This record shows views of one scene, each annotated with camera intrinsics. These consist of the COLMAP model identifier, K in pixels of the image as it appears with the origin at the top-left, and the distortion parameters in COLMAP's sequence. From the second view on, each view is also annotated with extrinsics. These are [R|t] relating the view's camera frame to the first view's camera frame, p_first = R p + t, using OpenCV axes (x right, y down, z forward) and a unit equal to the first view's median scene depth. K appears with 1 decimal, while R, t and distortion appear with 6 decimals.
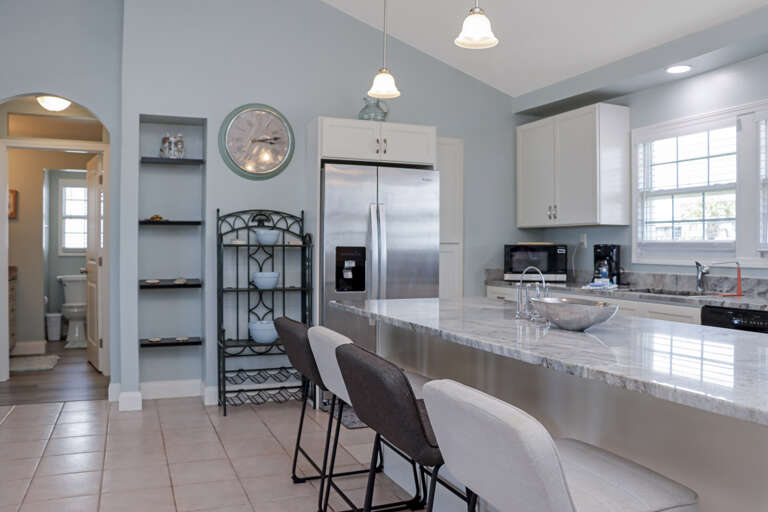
lens RADIAL K [[637.8, 0, 384.0], [0, 637.8, 256.0], [0, 0, 1]] dist [-0.174338, 0.143205]
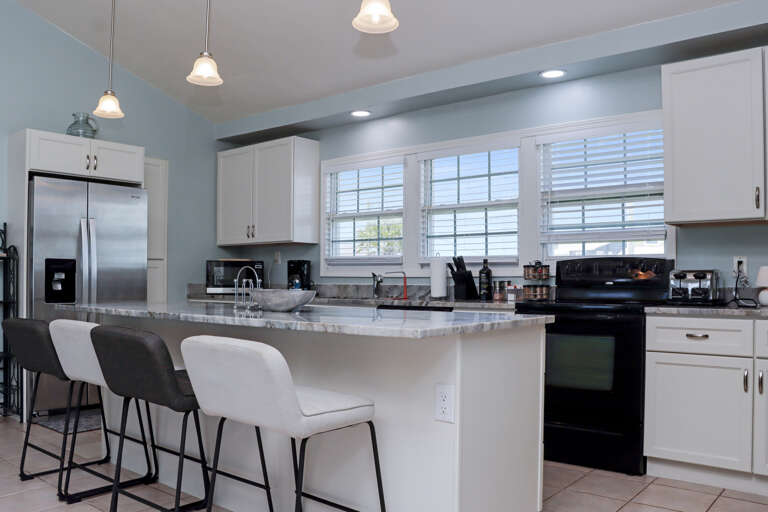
lens RADIAL K [[651.9, 0, 384.0], [0, 651.9, 256.0], [0, 0, 1]] dist [-0.189904, 0.141406]
pose [[0.884773, 0.014883, 0.465784, -0.059578], [0.006024, 0.999041, -0.043365, 0.026840], [-0.465983, 0.041174, 0.883835, -0.122276]]
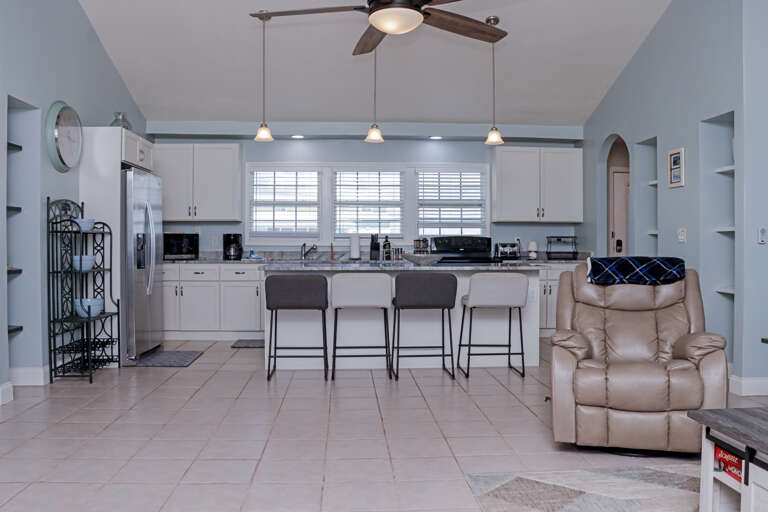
lens RADIAL K [[637.8, 0, 384.0], [0, 637.8, 256.0], [0, 0, 1]] dist [-0.174338, 0.143205]
pose [[0.319369, -0.022203, 0.947370, -1.045789], [0.010506, 0.999747, 0.019889, 0.010488], [-0.947572, 0.003601, 0.319521, 0.139106]]
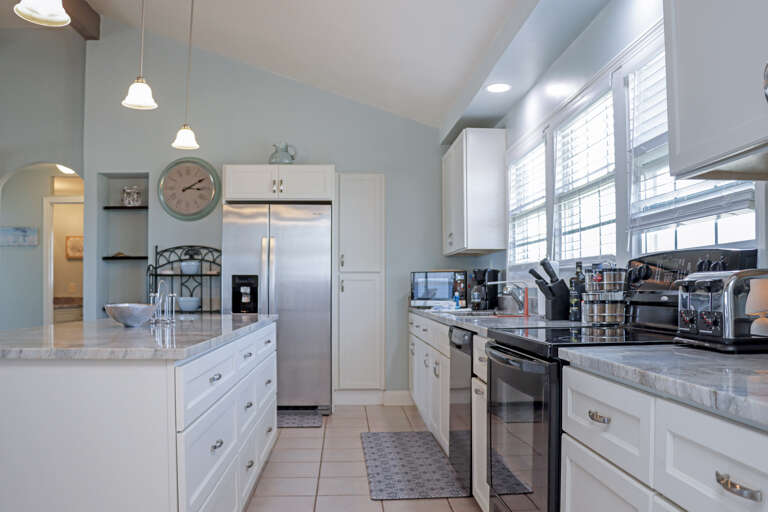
lens RADIAL K [[637.8, 0, 384.0], [0, 637.8, 256.0], [0, 0, 1]] dist [-0.174338, 0.143205]
pose [[0.939529, -0.024686, -0.341578, 0.567484], [0.004069, 0.998133, -0.060946, 0.021775], [0.342444, 0.055870, 0.937875, 0.005706]]
